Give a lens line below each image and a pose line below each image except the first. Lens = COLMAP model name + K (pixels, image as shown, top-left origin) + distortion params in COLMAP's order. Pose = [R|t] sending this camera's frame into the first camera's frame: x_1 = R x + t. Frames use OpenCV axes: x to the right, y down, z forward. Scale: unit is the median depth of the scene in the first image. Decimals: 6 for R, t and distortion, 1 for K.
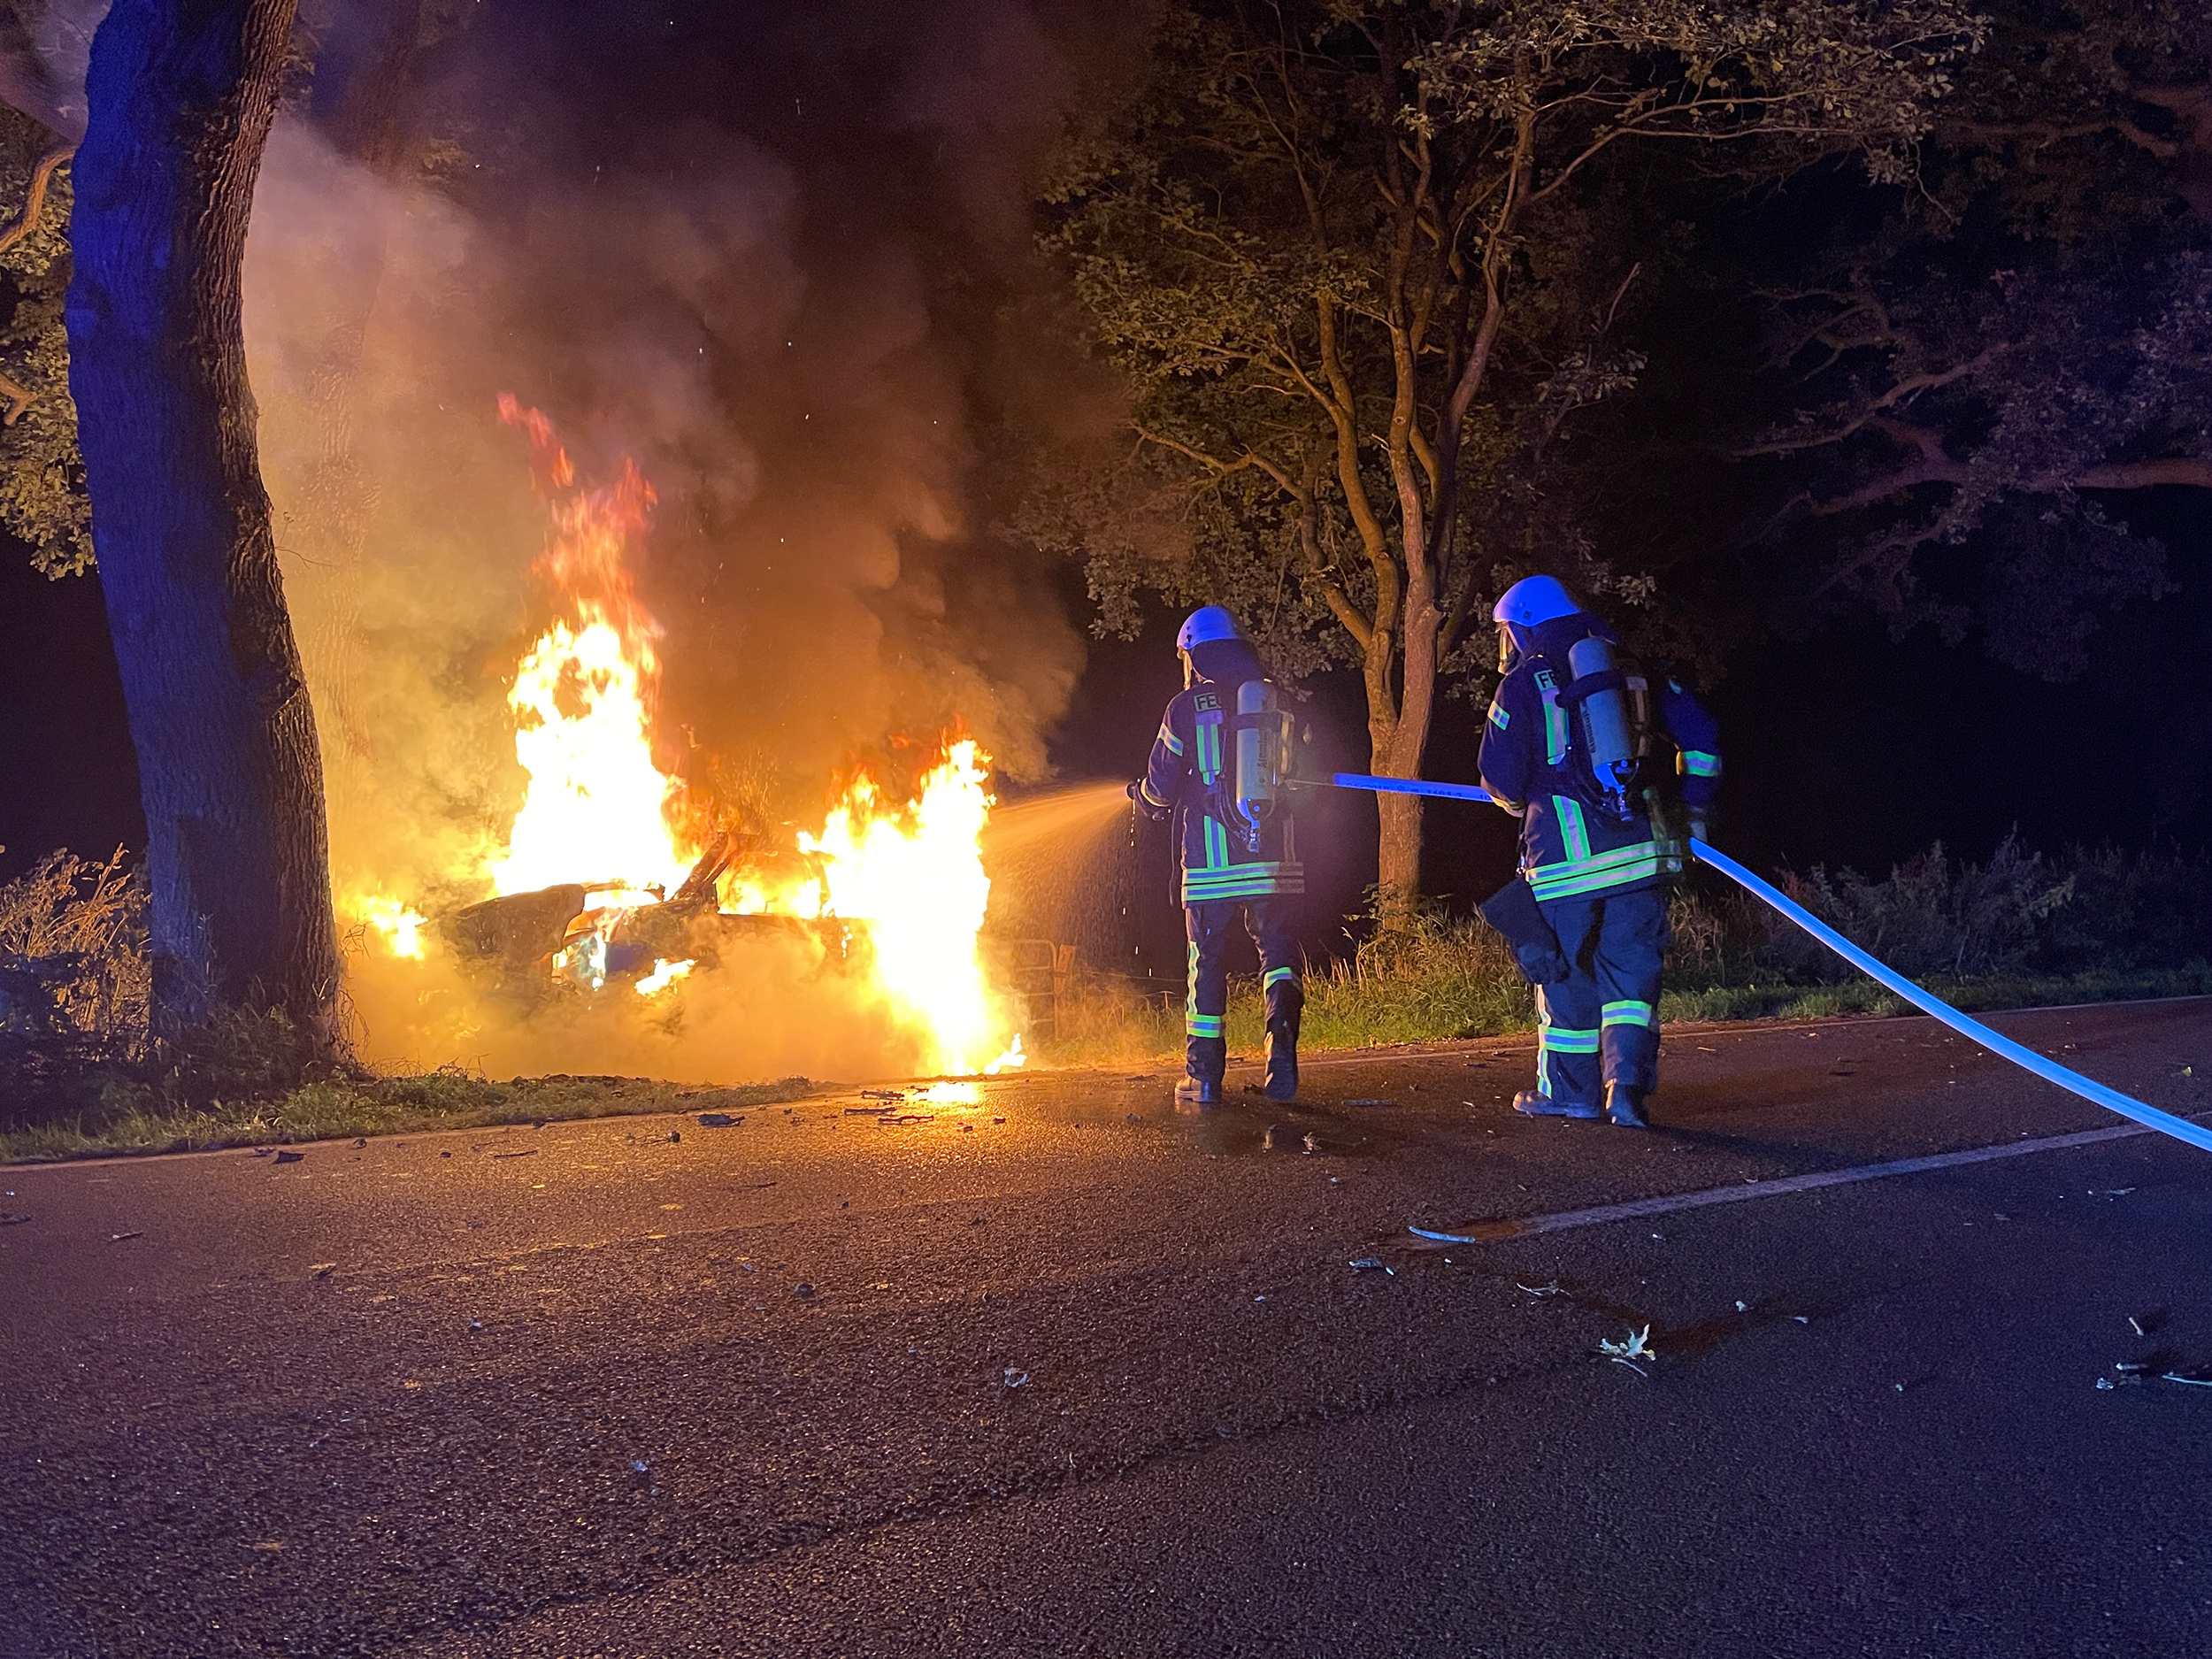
lens RADIAL K [[1666.3, 0, 1104.1], [0, 1666.3, 843.8], [0, 0, 1]] dist [0.002663, -0.014352]
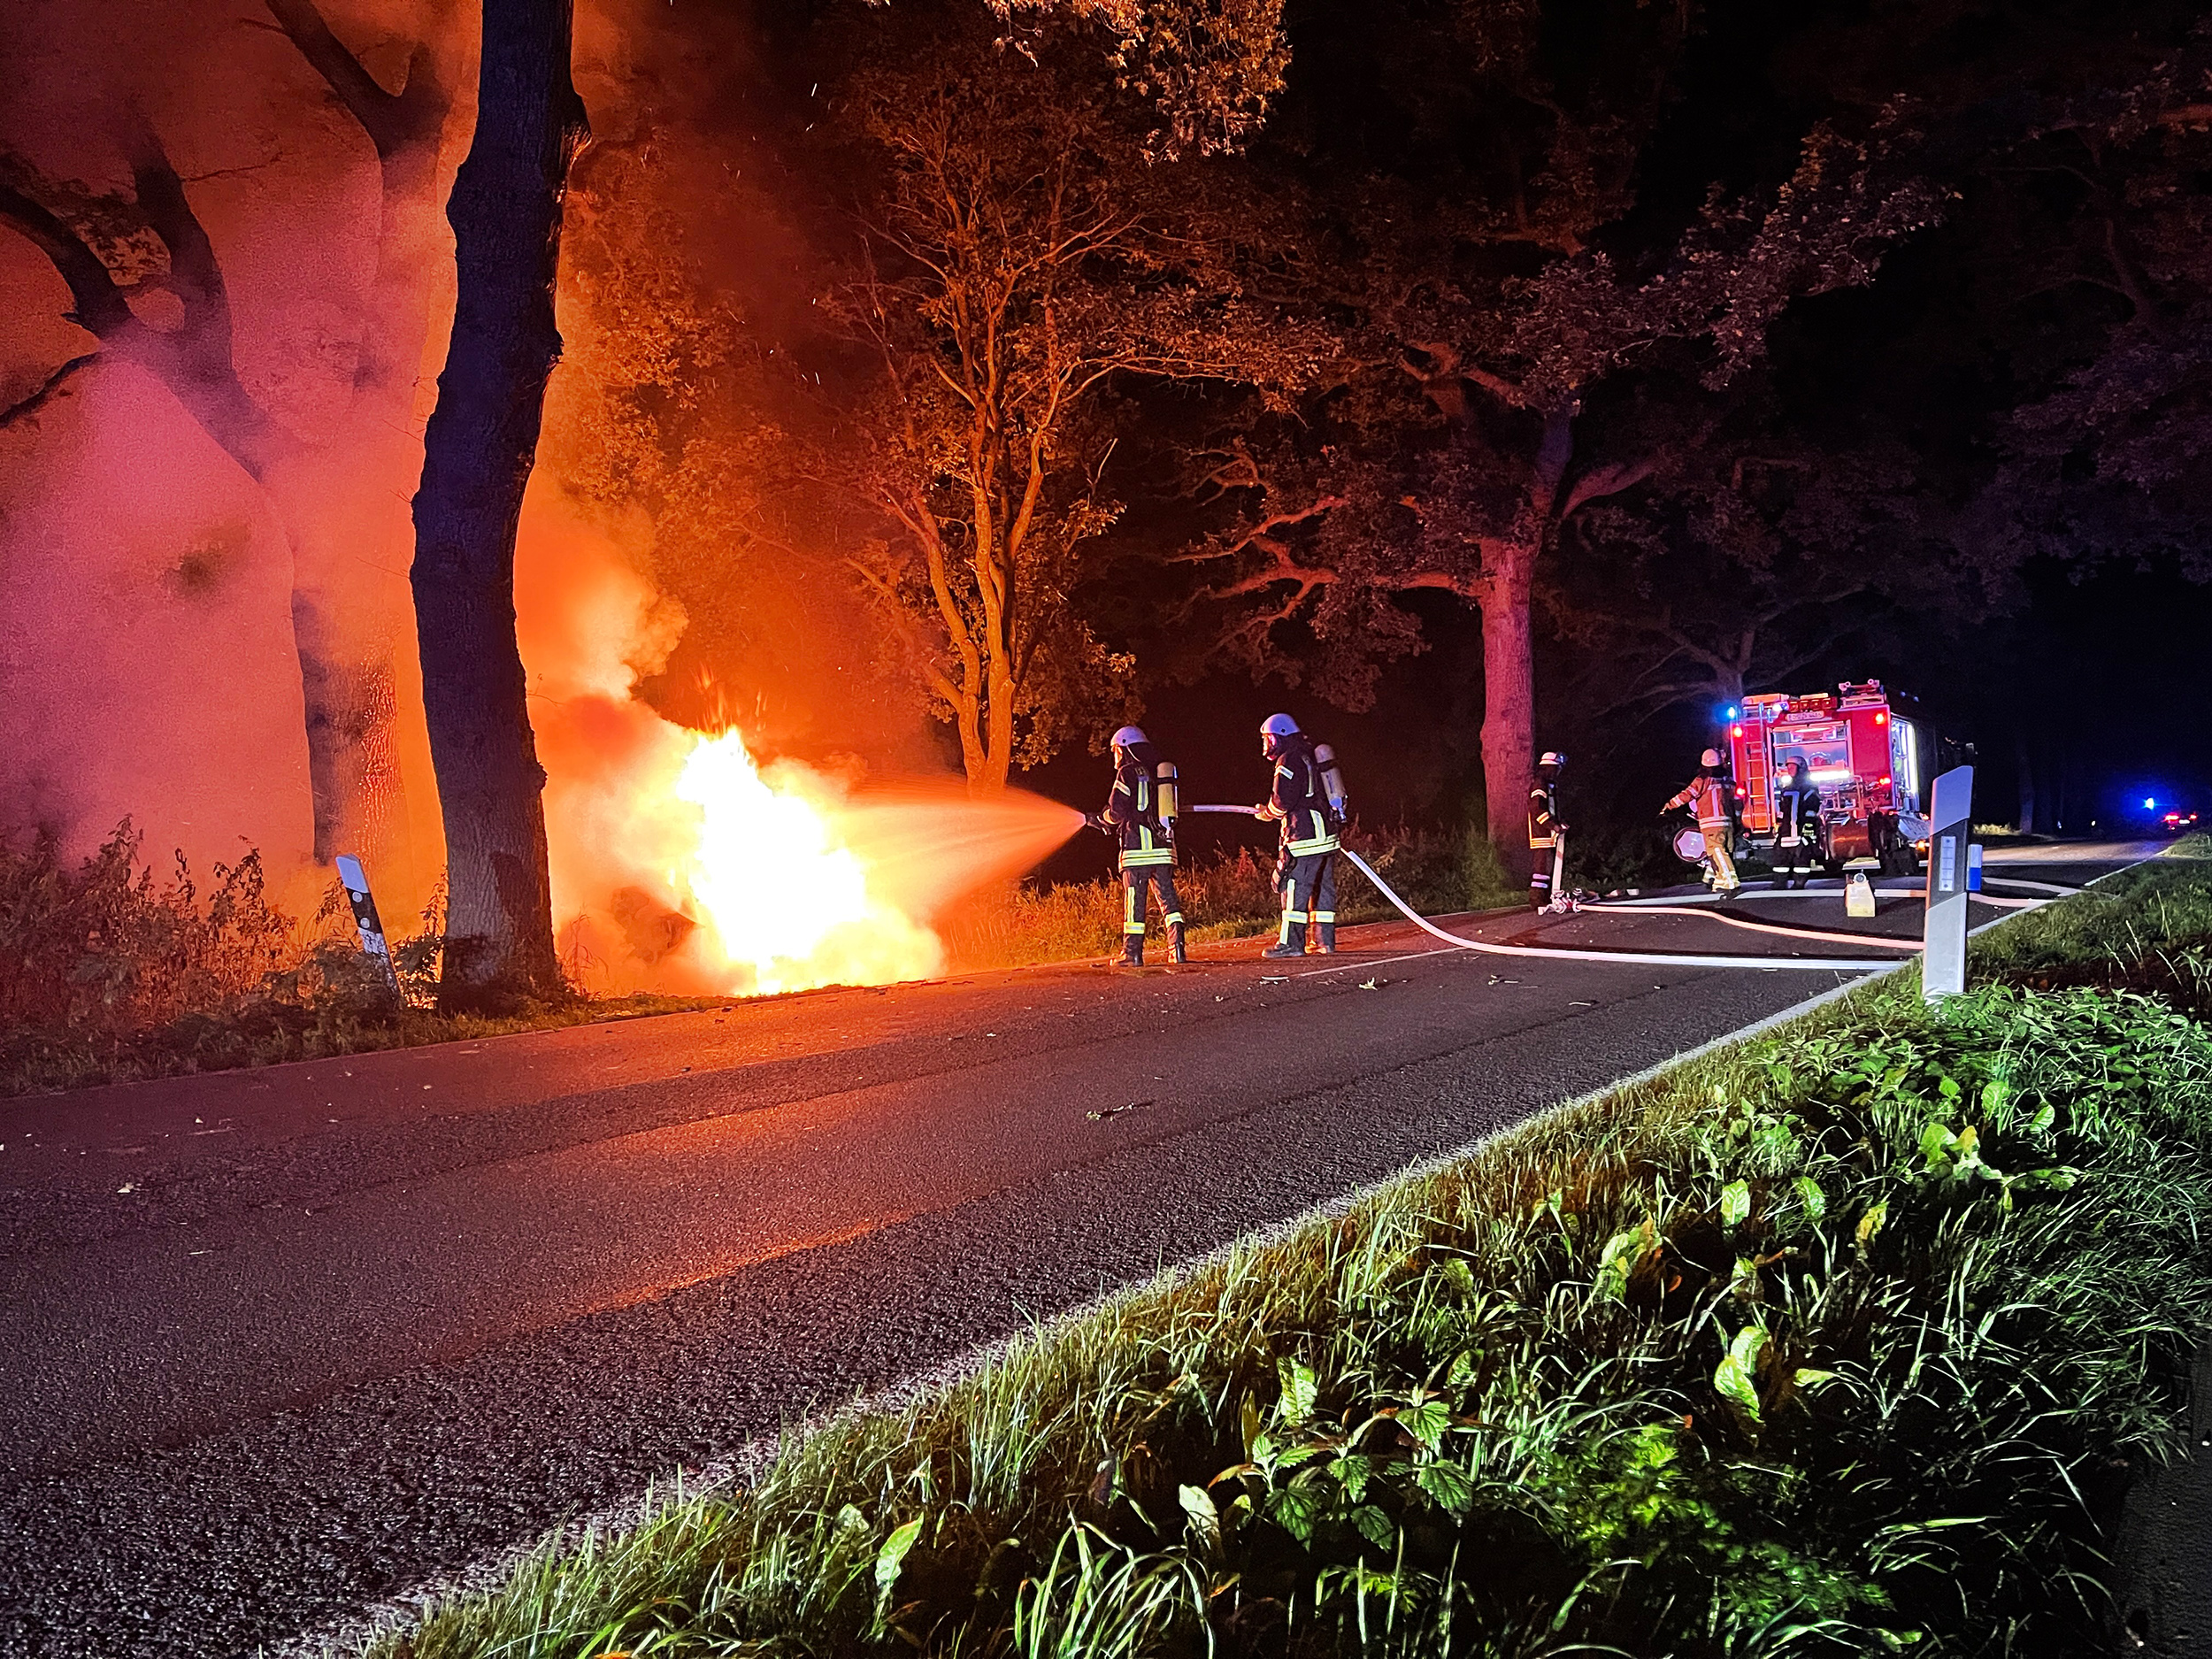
lens RADIAL K [[1666.3, 0, 1106.1], [0, 1666.3, 822.9], [0, 0, 1]] dist [0.002663, -0.014352]
pose [[0.922870, -0.032887, 0.383704, -0.231307], [0.039163, 0.999196, -0.008552, -0.000931], [-0.383115, 0.022919, 0.923416, -0.300682]]
